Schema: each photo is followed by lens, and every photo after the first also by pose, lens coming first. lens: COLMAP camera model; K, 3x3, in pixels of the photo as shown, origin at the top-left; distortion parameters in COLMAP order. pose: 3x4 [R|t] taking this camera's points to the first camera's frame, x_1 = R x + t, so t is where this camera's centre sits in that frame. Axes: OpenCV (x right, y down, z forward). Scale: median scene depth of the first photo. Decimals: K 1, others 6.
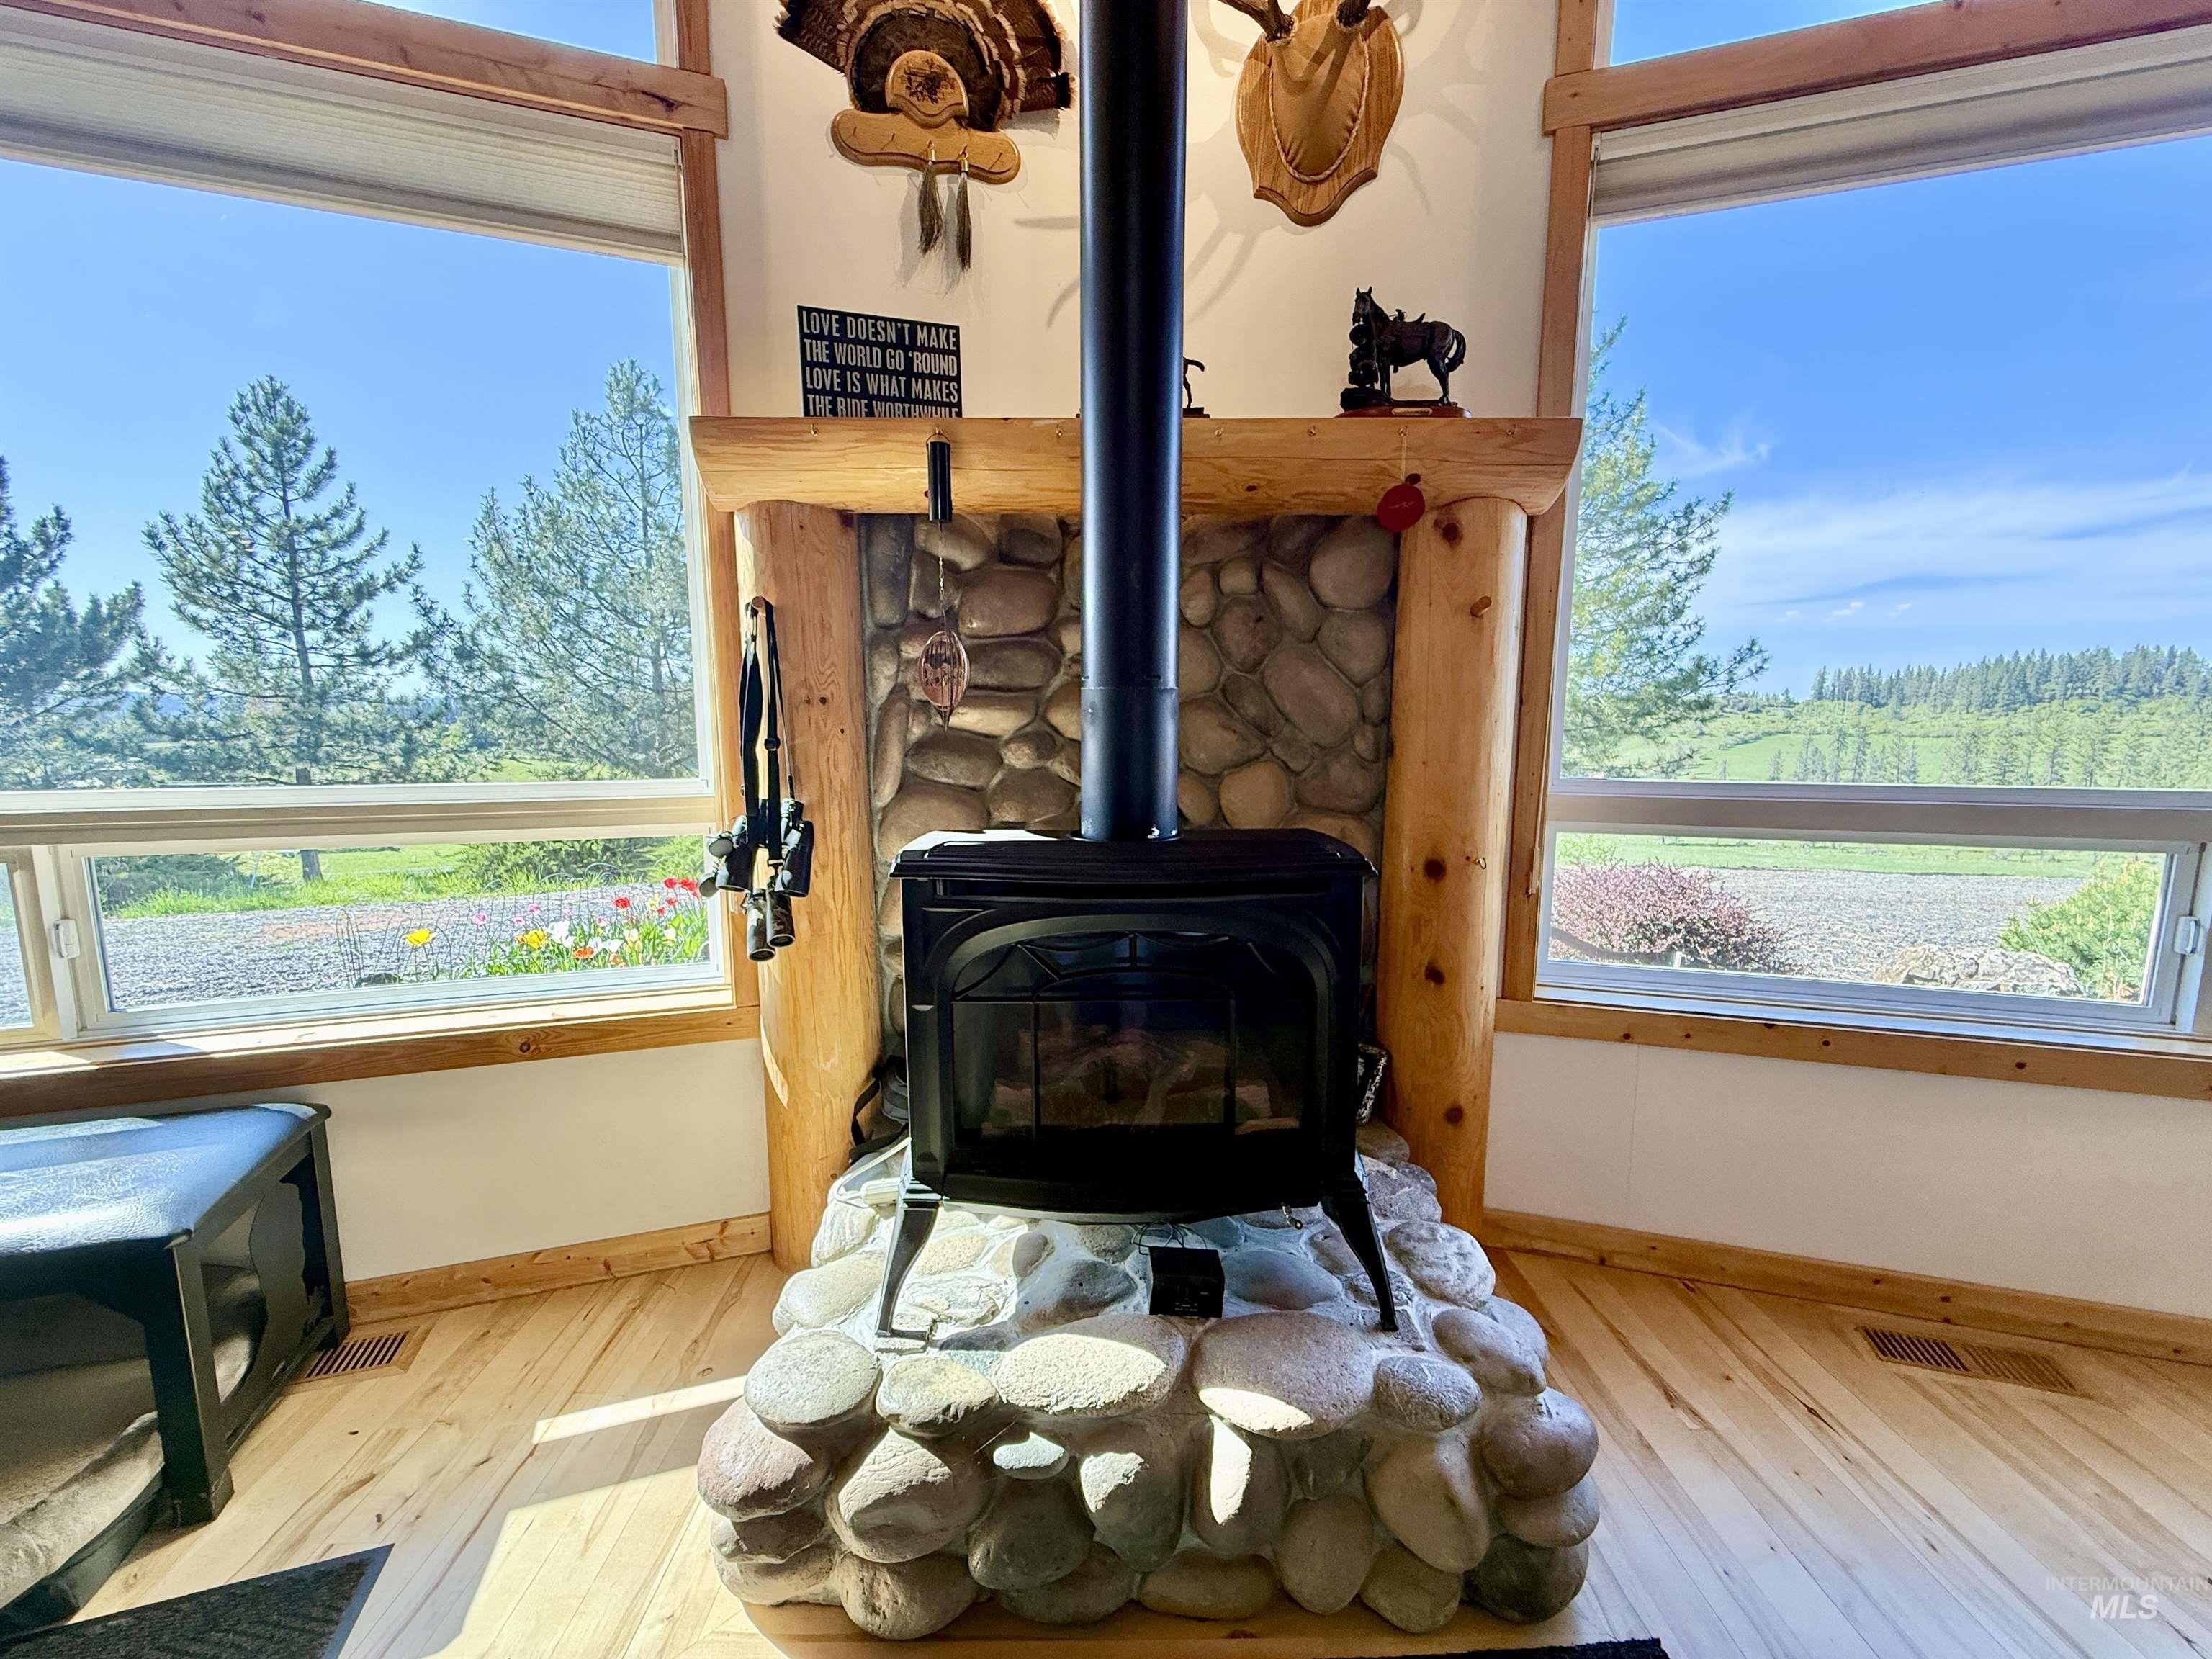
lens RADIAL K [[883.4, 0, 1089.8], [0, 883.4, 833.4], [0, 0, 1]] dist [-0.001621, 0.001215]
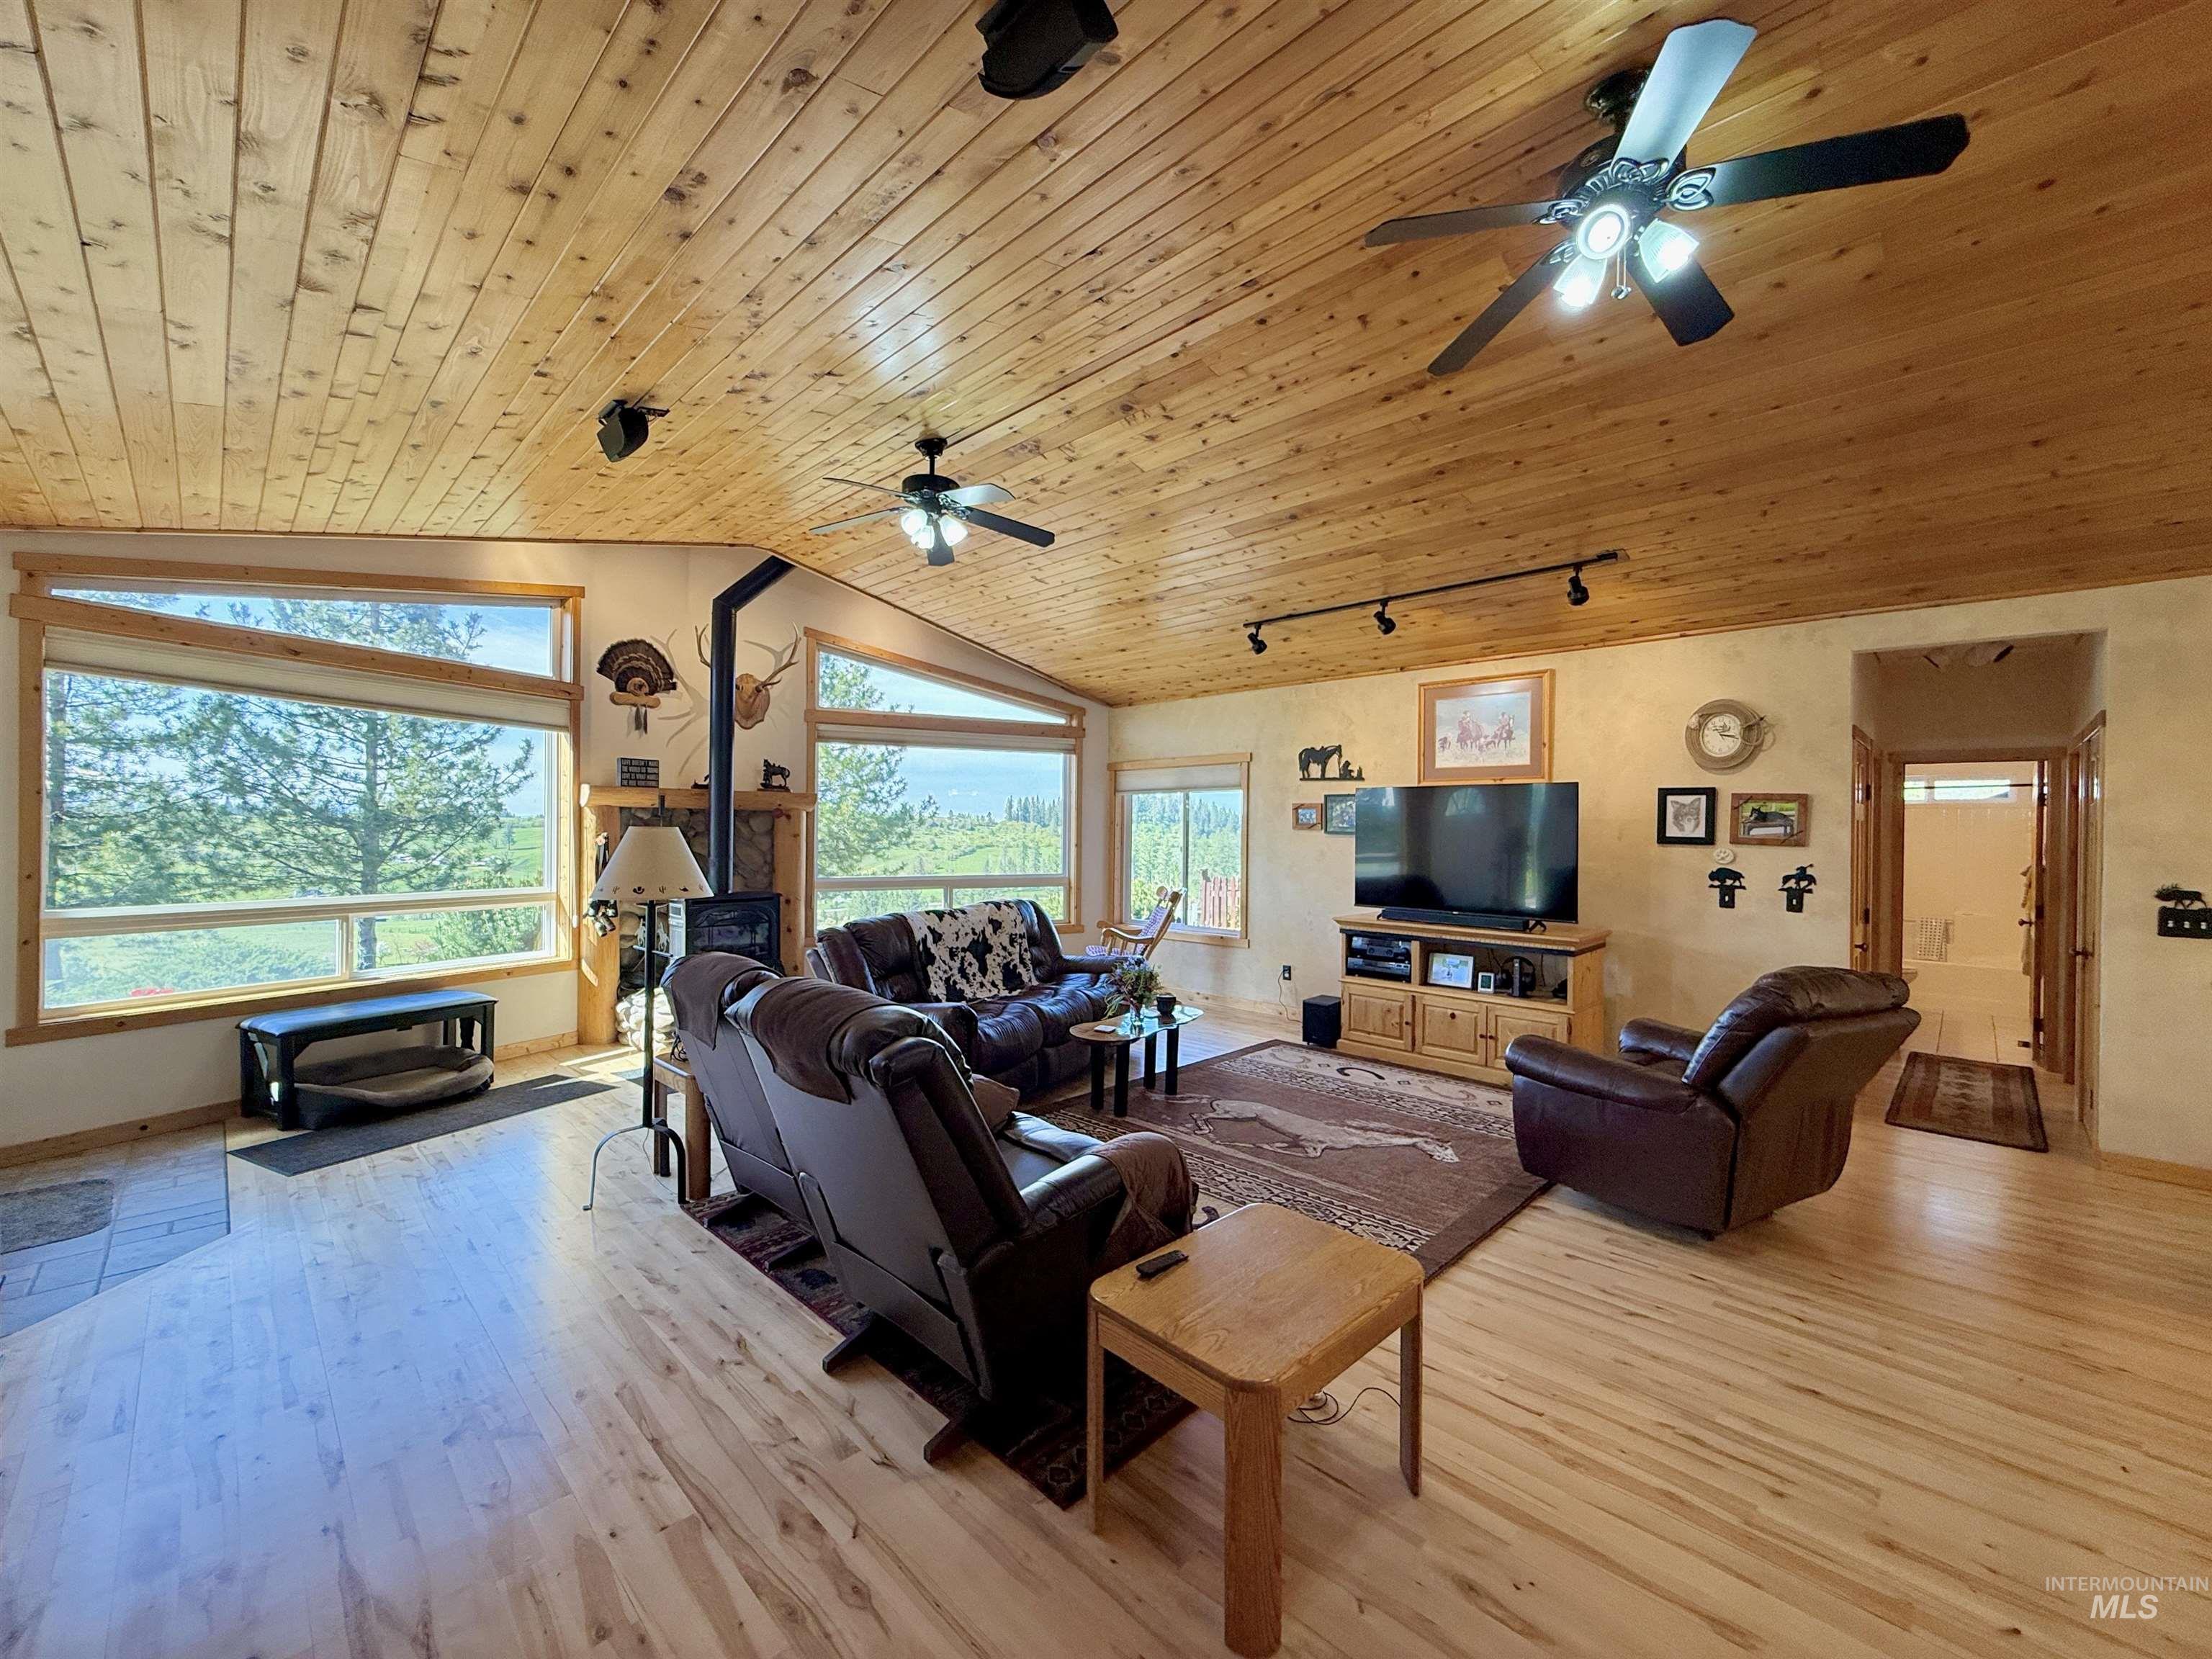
lens RADIAL K [[883.4, 0, 1099.0], [0, 883.4, 831.1], [0, 0, 1]] dist [-0.001621, 0.001215]
pose [[0.707210, 0.008283, 0.706955, -1.331331], [0.084402, 0.991791, -0.096053, 0.210496], [-0.701947, 0.127598, 0.700706, -2.602099]]
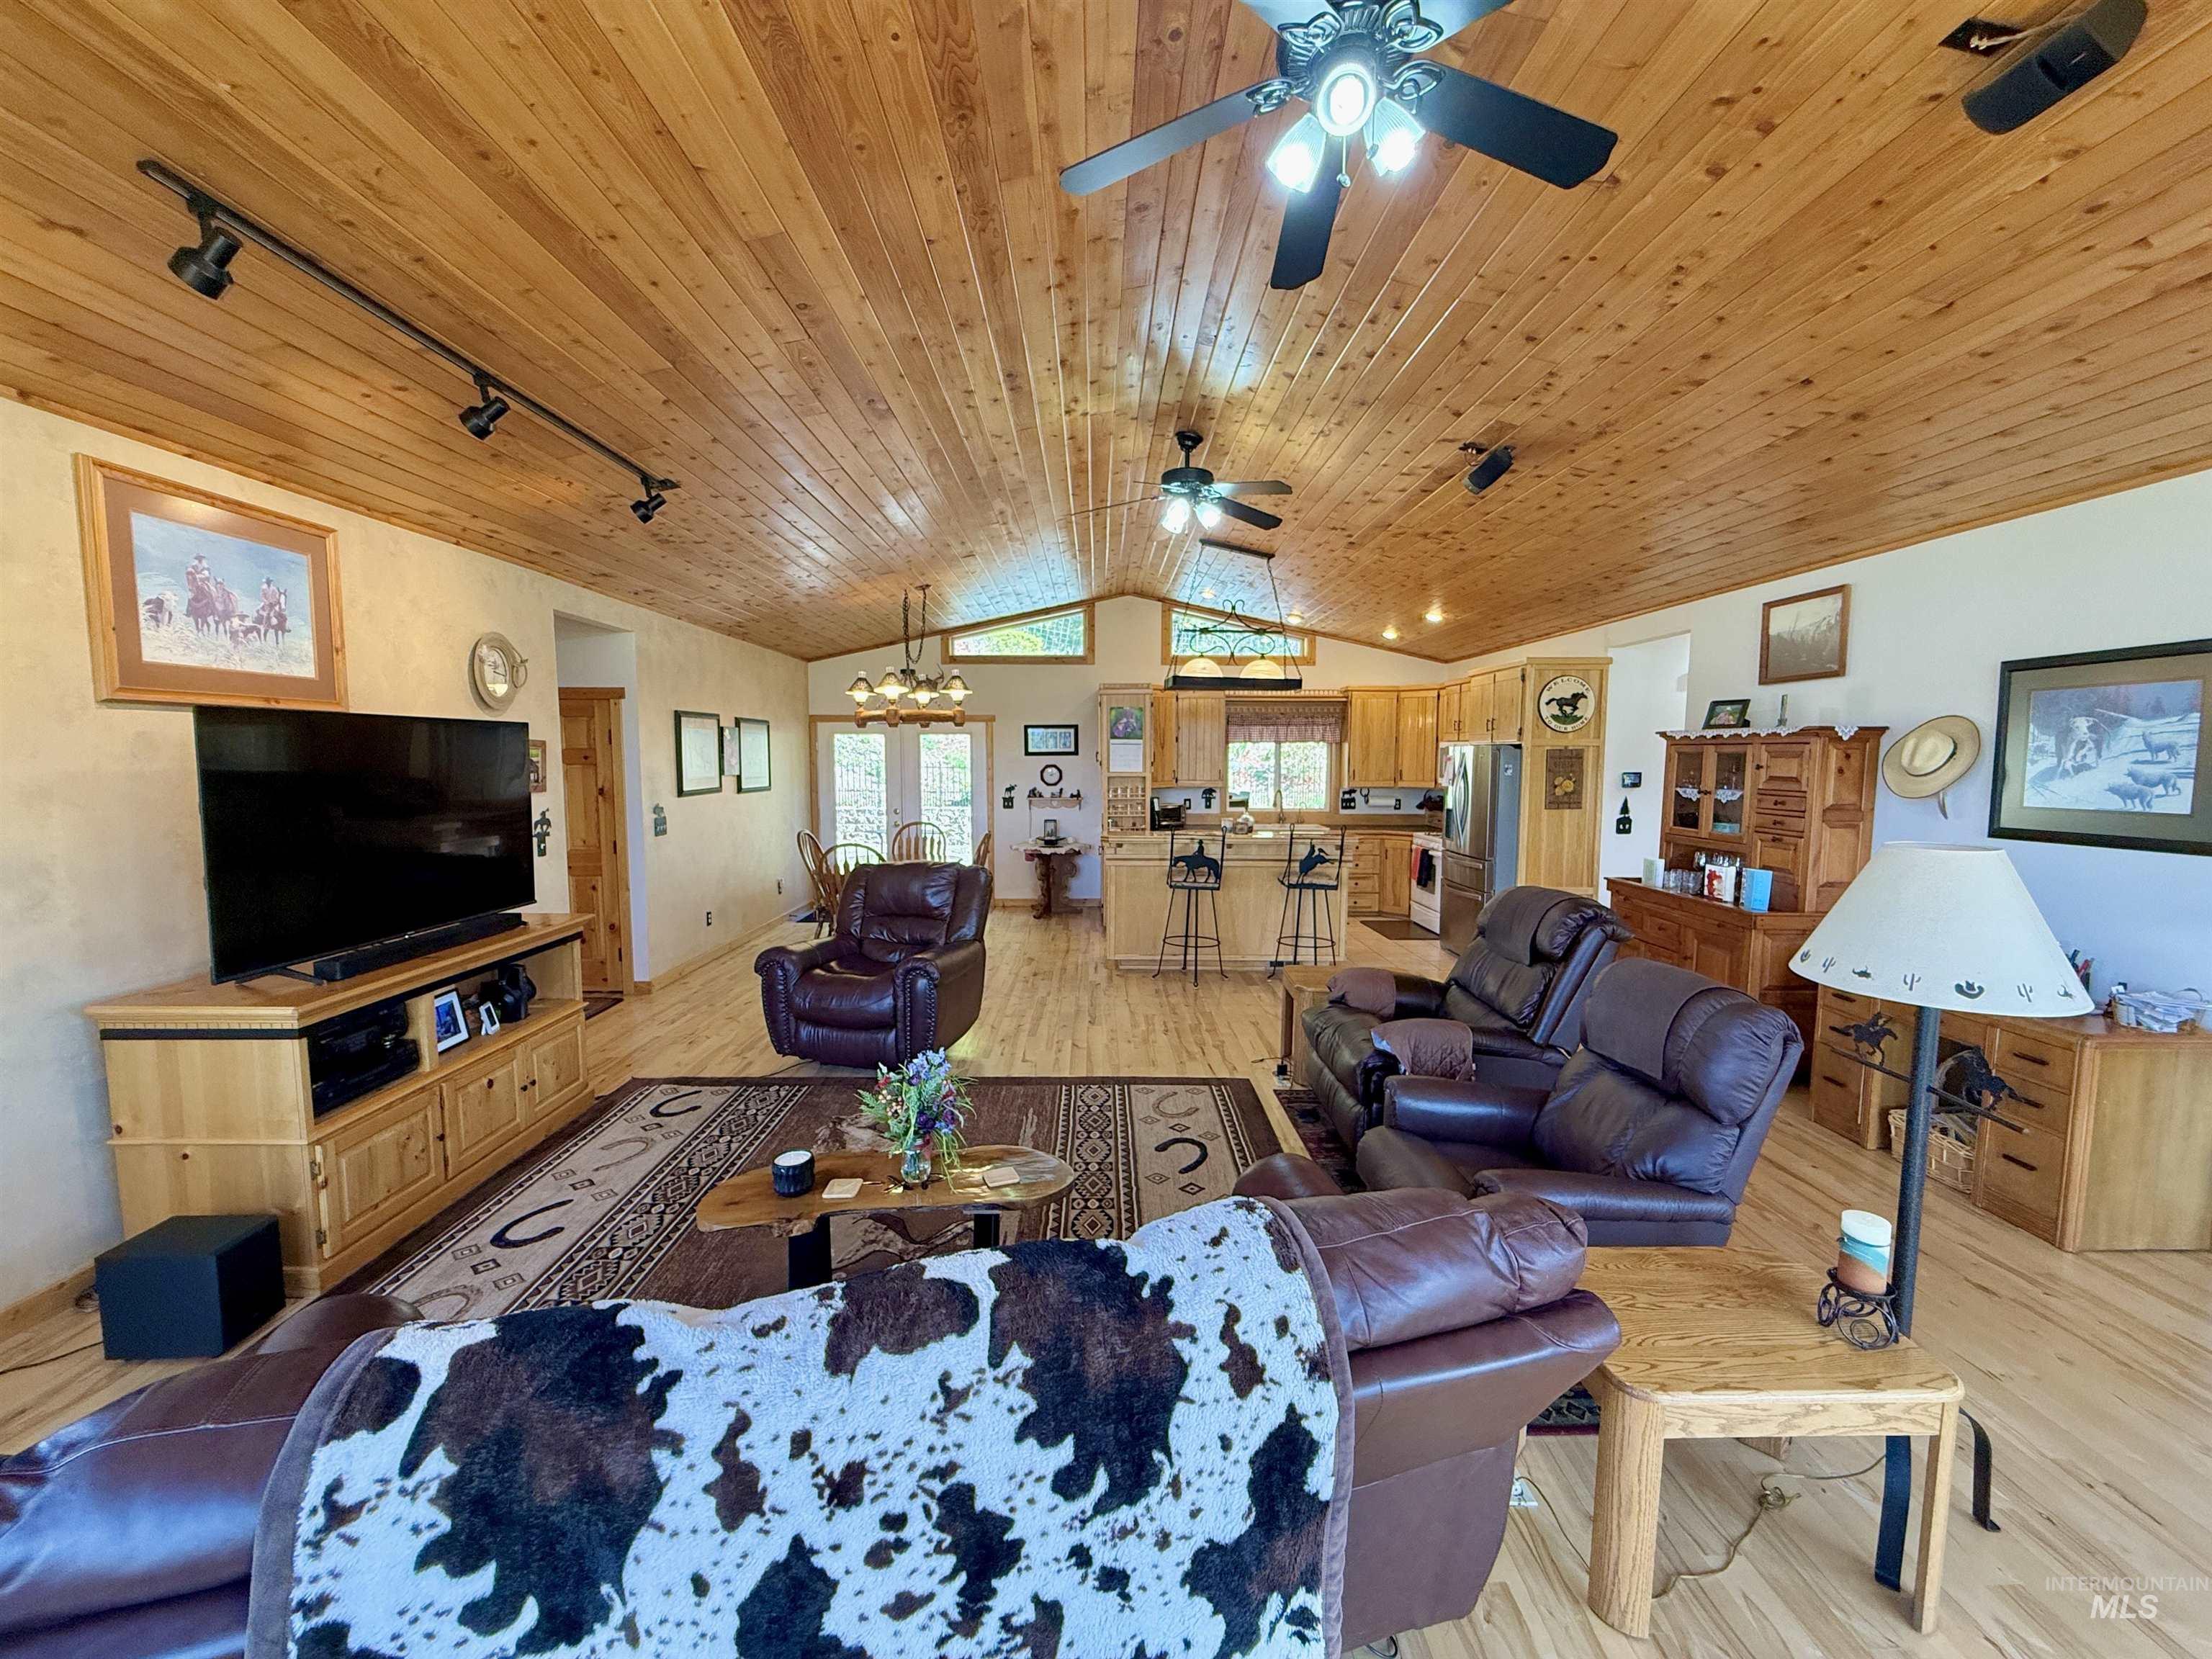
lens RADIAL K [[883.4, 0, 1100.8], [0, 883.4, 830.8], [0, 0, 1]] dist [-0.001621, 0.001215]
pose [[-0.999993, -0.000368, -0.003606, 0.261681], [-0.001162, 0.974845, 0.222881, -0.294438], [0.003433, 0.222884, -0.974839, 0.364413]]
